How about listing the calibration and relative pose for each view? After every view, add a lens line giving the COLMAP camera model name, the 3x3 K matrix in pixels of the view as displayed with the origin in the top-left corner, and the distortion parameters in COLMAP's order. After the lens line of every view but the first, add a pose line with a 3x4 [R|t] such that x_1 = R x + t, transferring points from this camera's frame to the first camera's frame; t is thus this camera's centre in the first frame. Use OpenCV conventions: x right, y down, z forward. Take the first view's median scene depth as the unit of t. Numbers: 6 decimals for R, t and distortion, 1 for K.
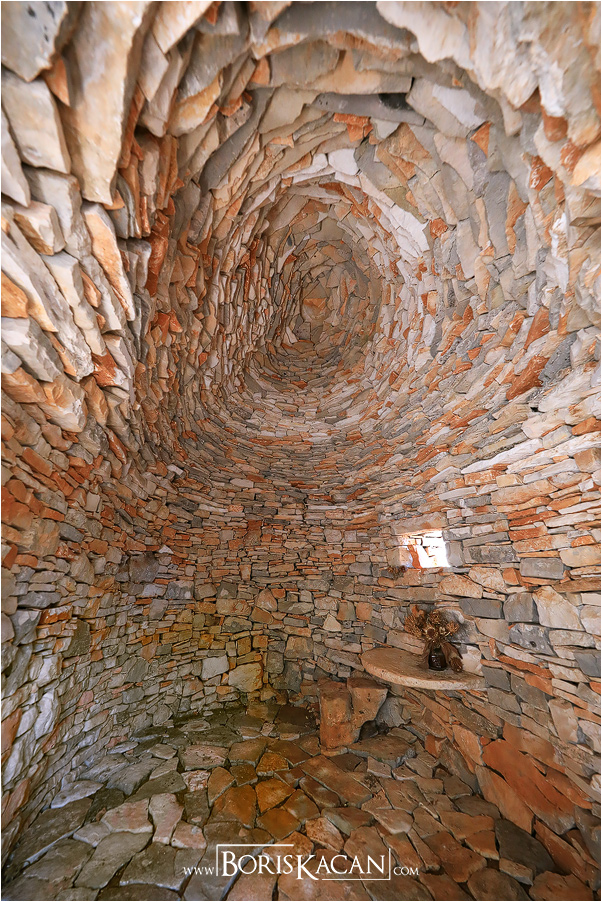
lens RADIAL K [[286.0, 0, 302.6], [0, 286.0, 454.3], [0, 0, 1]] dist [0.001355, -0.000146]
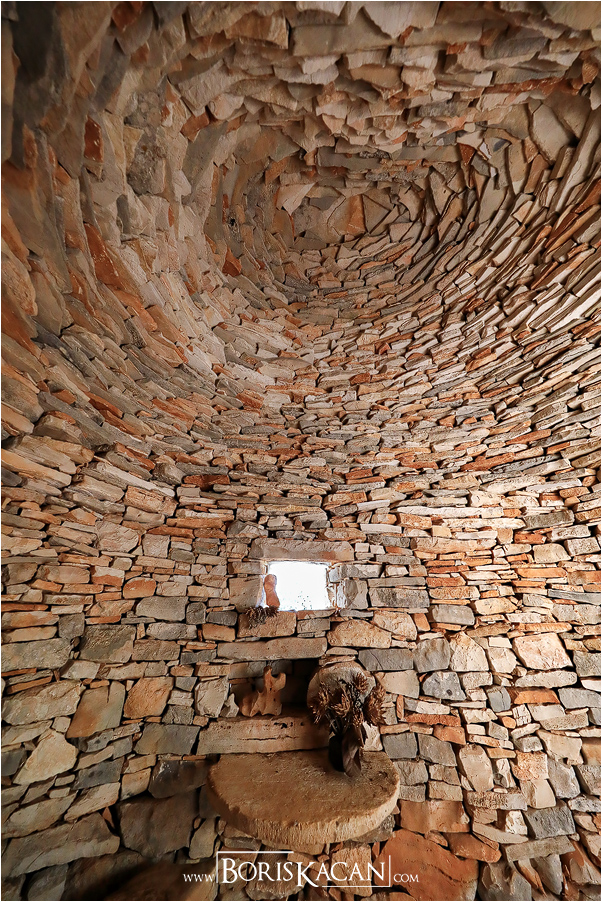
lens RADIAL K [[286.0, 0, 302.6], [0, 286.0, 454.3], [0, 0, 1]] dist [0.001355, -0.000146]
pose [[0.306727, 0.426038, 0.851123, -0.328279], [-0.374460, 0.876129, -0.303608, 0.228044], [-0.875042, -0.225587, 0.428267, 0.657775]]
